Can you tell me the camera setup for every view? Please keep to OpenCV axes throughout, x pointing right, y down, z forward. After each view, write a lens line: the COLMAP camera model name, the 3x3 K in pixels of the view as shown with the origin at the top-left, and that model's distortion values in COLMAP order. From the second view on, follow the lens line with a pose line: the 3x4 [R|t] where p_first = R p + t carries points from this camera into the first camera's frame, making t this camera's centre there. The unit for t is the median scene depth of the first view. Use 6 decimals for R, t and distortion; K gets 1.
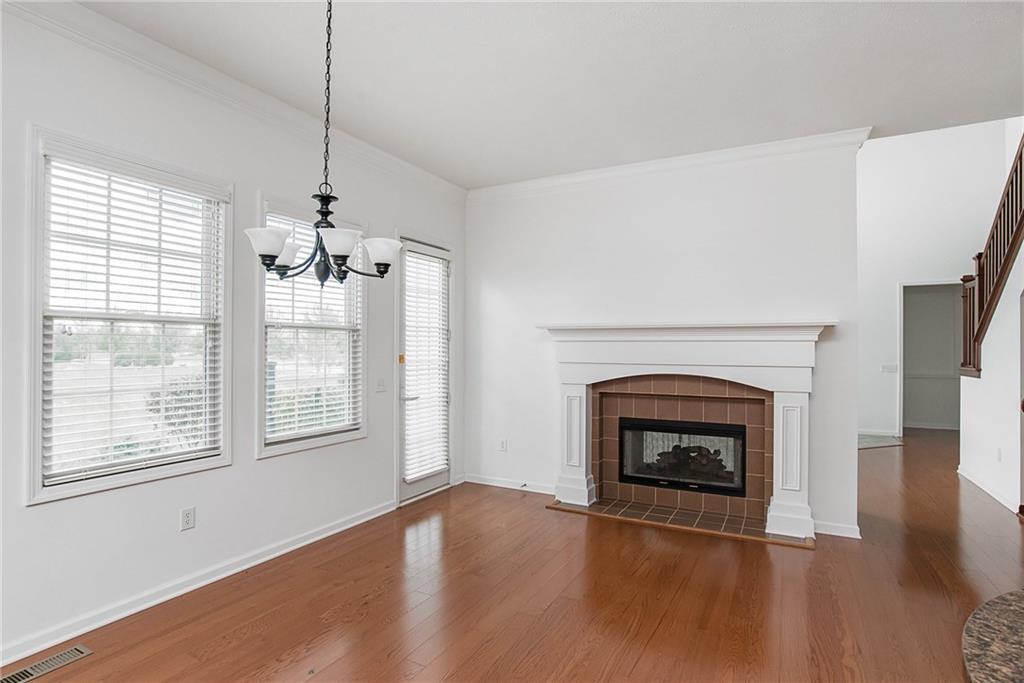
lens RADIAL K [[522.4, 0, 516.1], [0, 522.4, 348.1], [0, 0, 1]] dist [-0.027515, 0.000594]
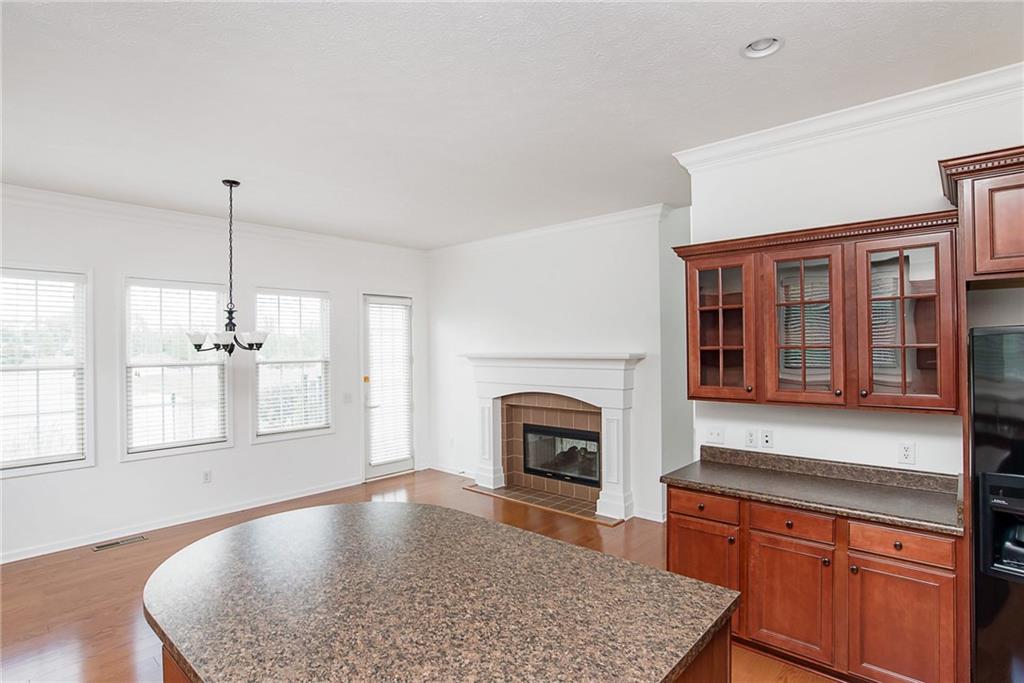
lens RADIAL K [[522.4, 0, 512.0], [0, 522.4, 340.6], [0, 0, 1]] dist [-0.027515, 0.000594]
pose [[0.968959, -0.016381, -0.246680, 0.523062], [0.013828, 0.999831, -0.012077, -0.062259], [0.246836, 0.008291, 0.969022, -0.292914]]
